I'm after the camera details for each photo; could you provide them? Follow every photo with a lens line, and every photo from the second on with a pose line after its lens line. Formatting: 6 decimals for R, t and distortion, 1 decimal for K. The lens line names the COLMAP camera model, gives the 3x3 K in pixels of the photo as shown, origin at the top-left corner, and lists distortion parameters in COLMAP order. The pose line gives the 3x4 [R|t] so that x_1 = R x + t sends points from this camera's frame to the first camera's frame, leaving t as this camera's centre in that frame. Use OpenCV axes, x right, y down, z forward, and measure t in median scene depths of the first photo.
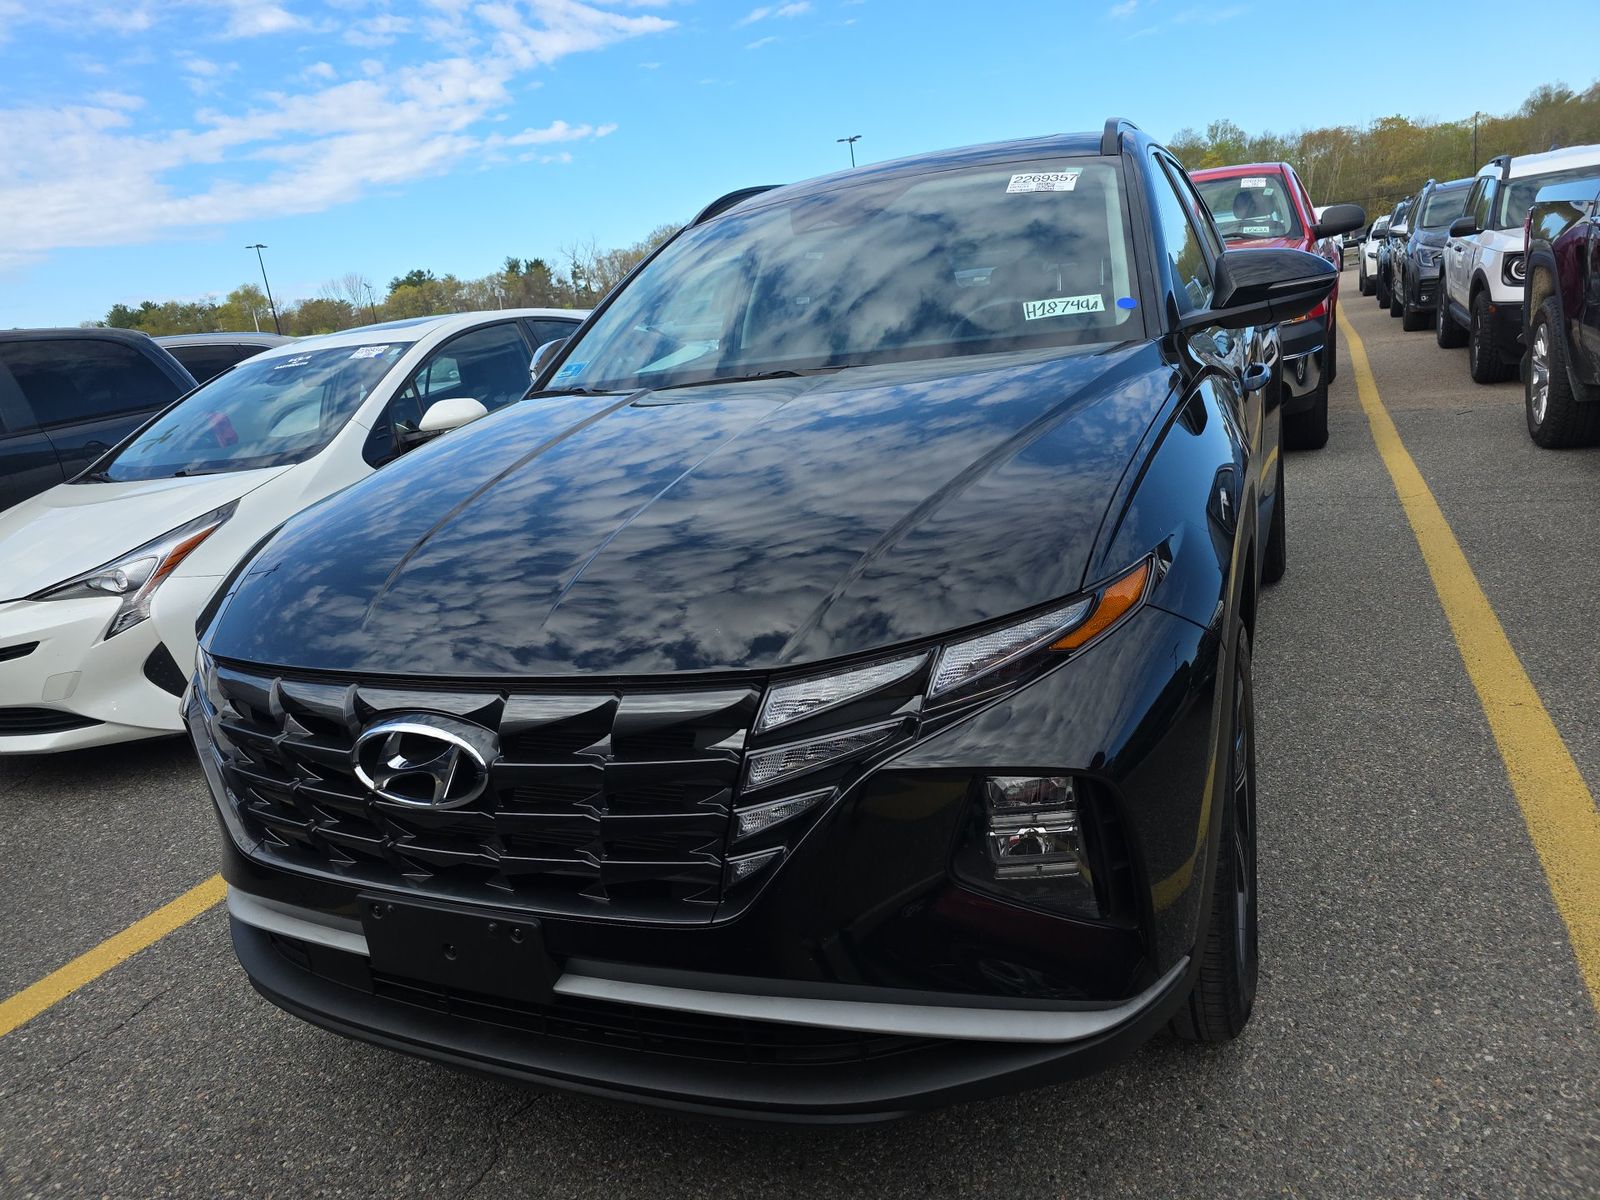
lens RADIAL K [[1040.9, 0, 791.4], [0, 1040.9, 590.7], [0, 0, 1]] dist [0.052546, -0.038888]
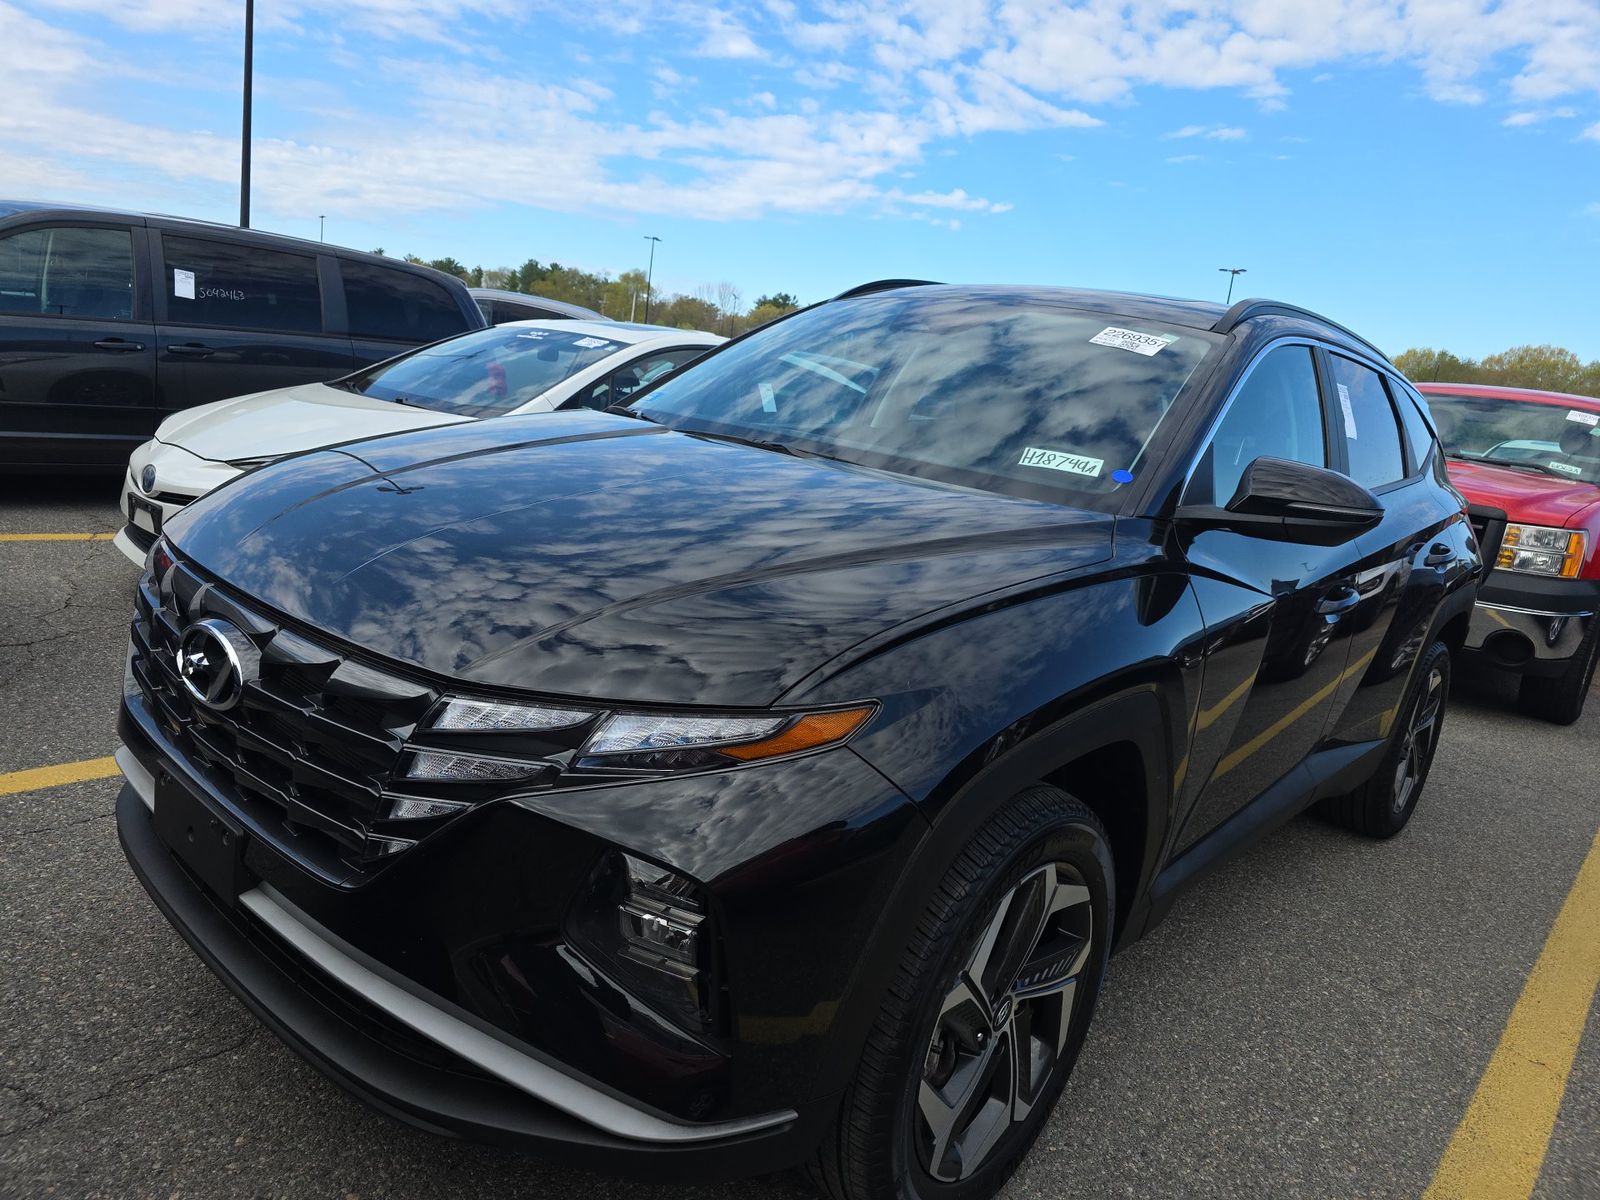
lens RADIAL K [[1040.9, 0, 791.4], [0, 1040.9, 590.7], [0, 0, 1]] dist [0.052546, -0.038888]
pose [[0.922480, 0.307377, -0.233560, 0.290435], [-0.321204, 0.946738, -0.022684, -0.053739], [0.214147, 0.095946, 0.972078, 0.009175]]
